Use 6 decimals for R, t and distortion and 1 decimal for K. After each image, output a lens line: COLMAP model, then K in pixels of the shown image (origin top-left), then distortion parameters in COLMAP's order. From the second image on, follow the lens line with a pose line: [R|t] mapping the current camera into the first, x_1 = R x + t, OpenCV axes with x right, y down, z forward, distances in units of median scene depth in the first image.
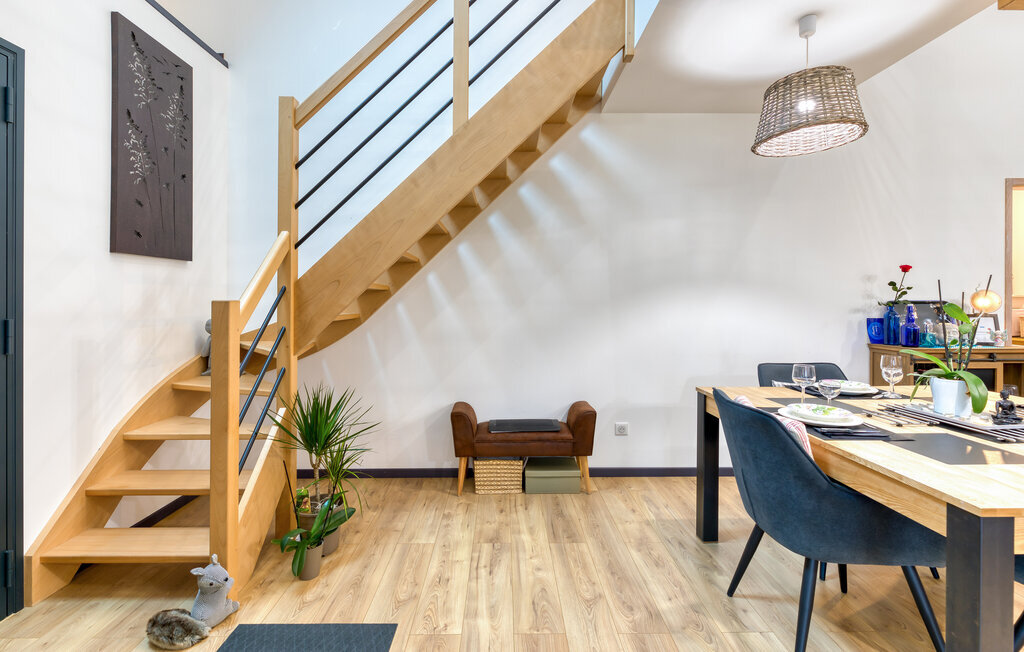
lens RADIAL K [[446.9, 0, 515.9], [0, 446.9, 305.0], [0, 0, 1]] dist [0.004143, -0.000238]
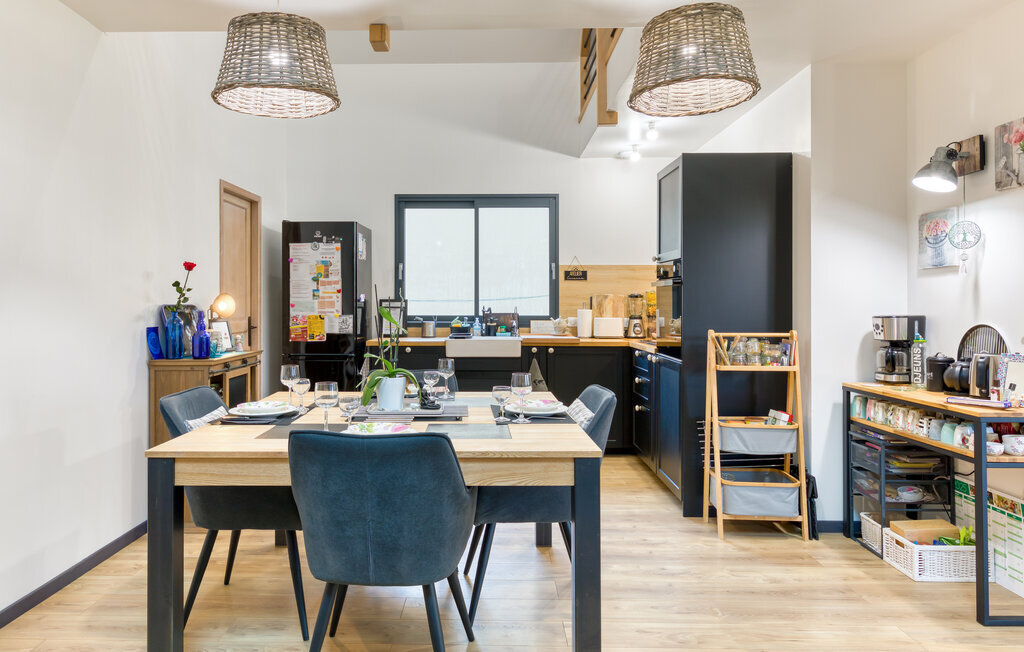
lens RADIAL K [[668.6, 0, 464.1], [0, 668.6, 305.6], [0, 0, 1]] dist [-0.000342, 0.000484]
pose [[0.041056, -0.002070, 0.999155, -0.439074], [0.011616, 0.999931, 0.001595, -0.004912], [-0.999089, 0.011541, 0.041078, 0.531011]]
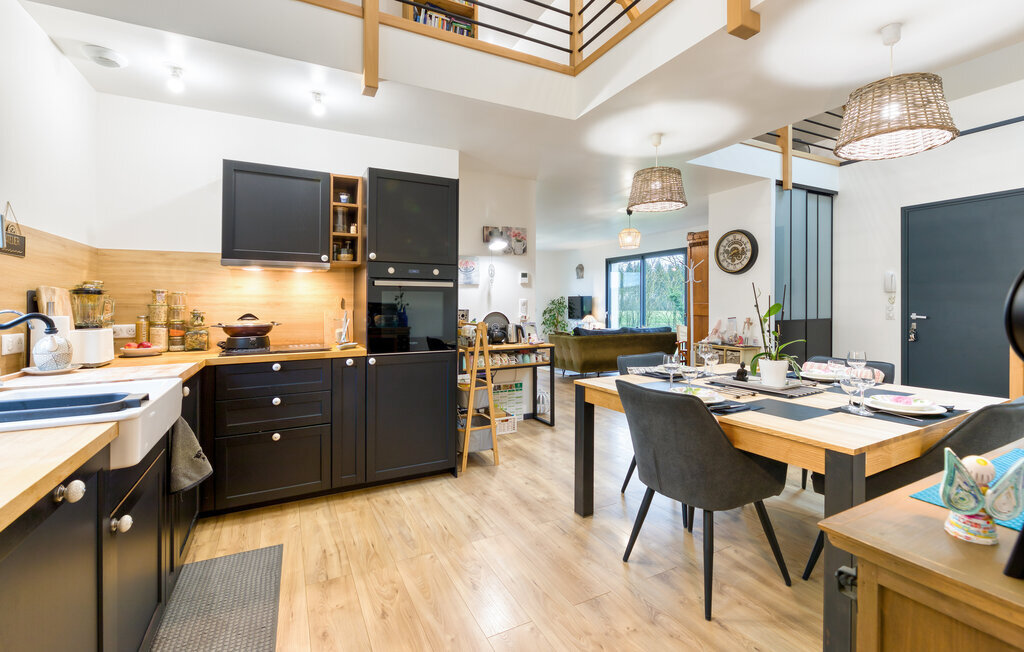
lens RADIAL K [[446.9, 0, 515.9], [0, 446.9, 305.0], [0, 0, 1]] dist [0.004143, -0.000238]
pose [[-0.888001, 0.006840, -0.459792, 1.609252], [-0.000513, 0.999874, 0.015865, -0.015243], [0.459842, 0.014324, -0.887885, 1.301760]]
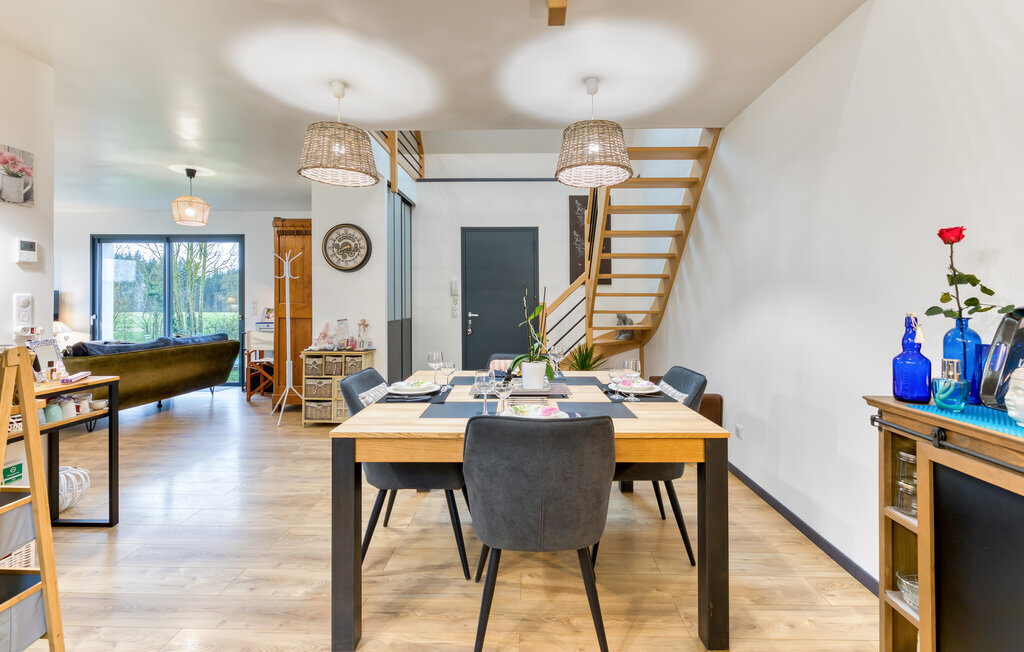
lens RADIAL K [[446.9, 0, 515.9], [0, 446.9, 305.0], [0, 0, 1]] dist [0.004143, -0.000238]
pose [[-0.027950, 0.005859, -0.999592, 1.628102], [-0.015117, 0.999866, 0.006284, -0.008346], [0.999495, 0.015286, -0.027857, 0.689094]]
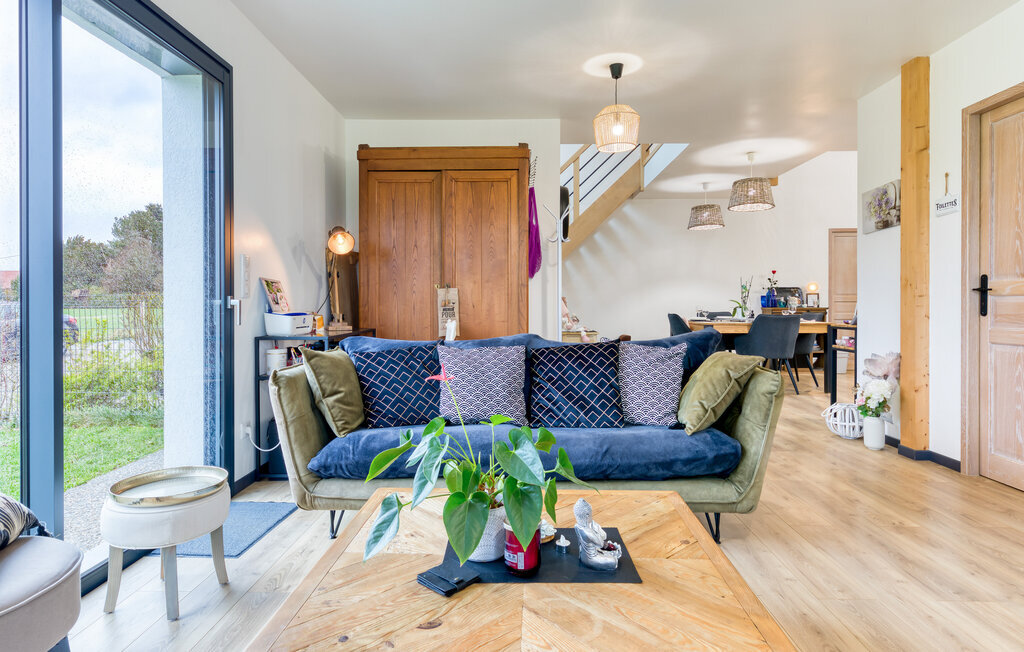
lens RADIAL K [[579.8, 0, 509.4], [0, 579.8, 296.4], [0, 0, 1]] dist [0.006192, 0.000312]
pose [[0.999125, -0.004747, -0.041557, -0.363505], [0.003592, 0.999607, -0.027818, 0.134272], [0.041673, 0.027644, 0.998749, -2.278665]]
